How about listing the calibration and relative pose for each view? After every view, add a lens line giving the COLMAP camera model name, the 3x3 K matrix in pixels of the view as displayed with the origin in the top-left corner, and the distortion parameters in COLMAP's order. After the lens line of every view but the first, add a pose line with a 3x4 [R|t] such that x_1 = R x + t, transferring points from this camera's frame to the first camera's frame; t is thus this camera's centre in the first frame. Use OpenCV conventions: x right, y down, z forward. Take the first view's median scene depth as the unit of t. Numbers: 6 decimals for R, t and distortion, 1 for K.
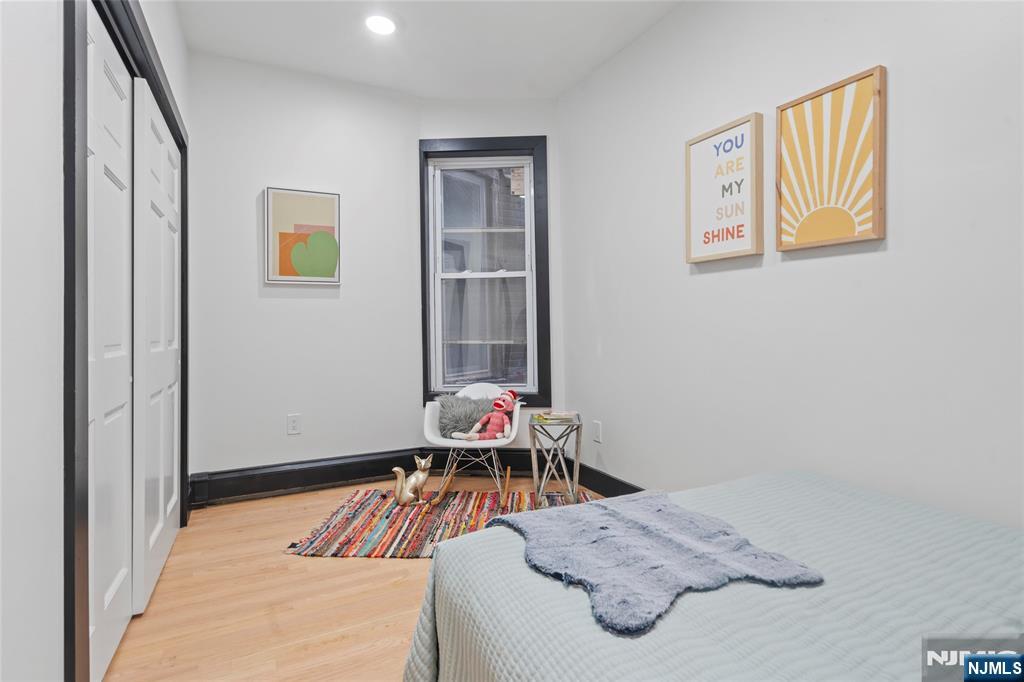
lens RADIAL K [[504.0, 0, 517.7], [0, 504.0, 324.1], [0, 0, 1]] dist [0.005257, 0.001018]
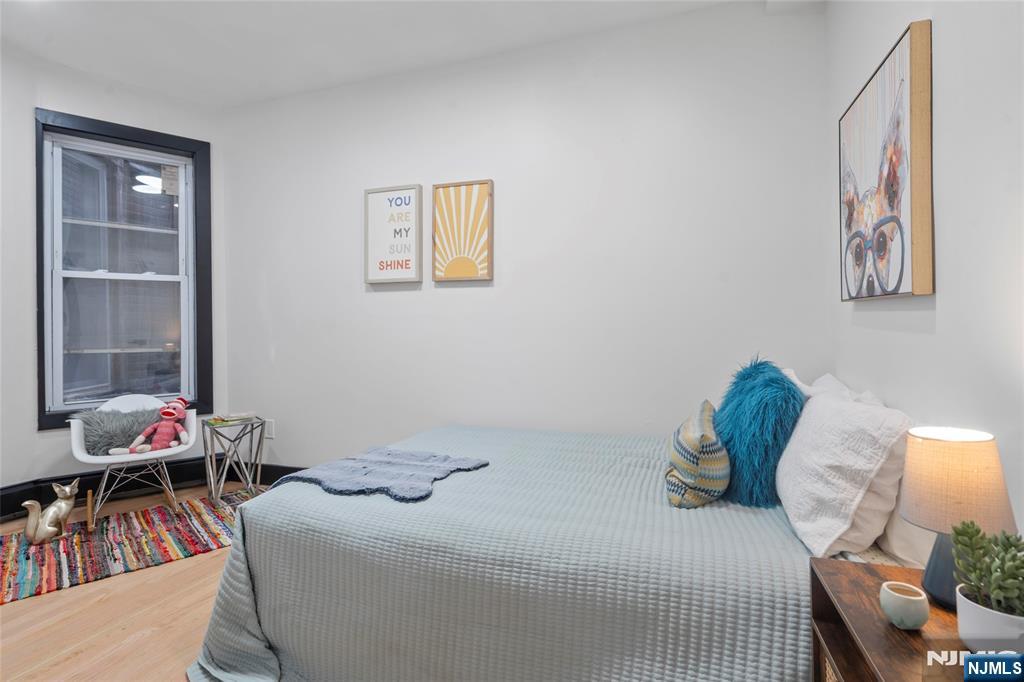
lens RADIAL K [[494.2, 0, 512.2], [0, 494.2, 335.1], [0, 0, 1]] dist [-0.002172, -0.000336]
pose [[0.712759, -0.004614, 0.701393, -0.289649], [0.002034, 0.999988, 0.004511, 0.008514], [-0.701406, -0.001789, 0.712760, -0.175066]]
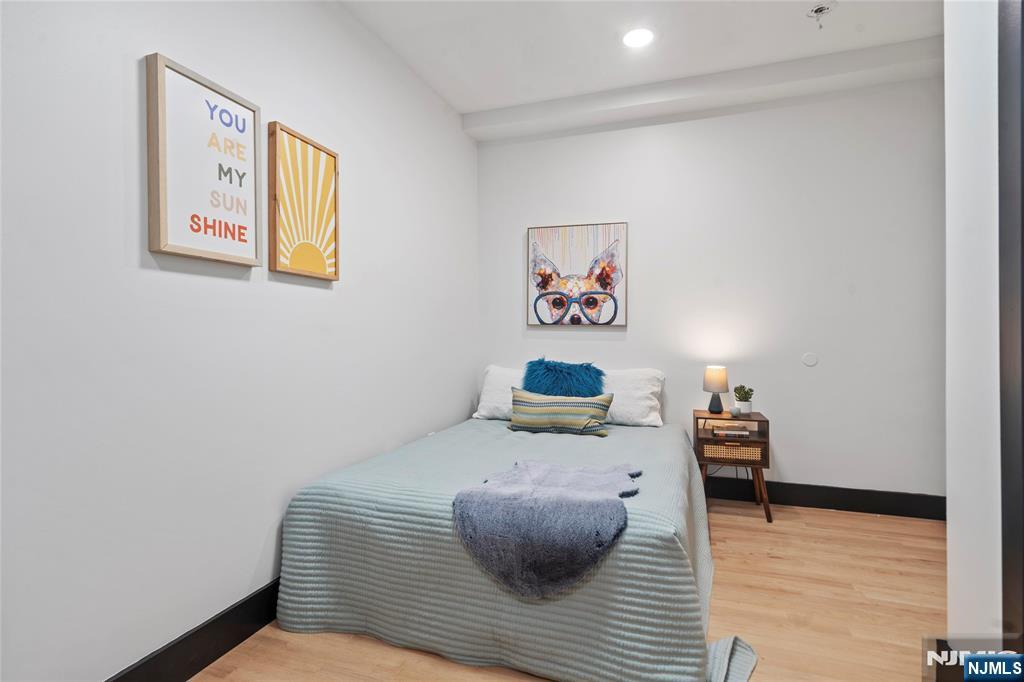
lens RADIAL K [[494.2, 0, 512.2], [0, 494.2, 335.1], [0, 0, 1]] dist [-0.002172, -0.000336]
pose [[-0.687564, 0.020577, 0.725833, -0.393555], [0.022594, 0.999721, -0.006938, -0.003671], [-0.725773, 0.011629, -0.687836, 1.104449]]
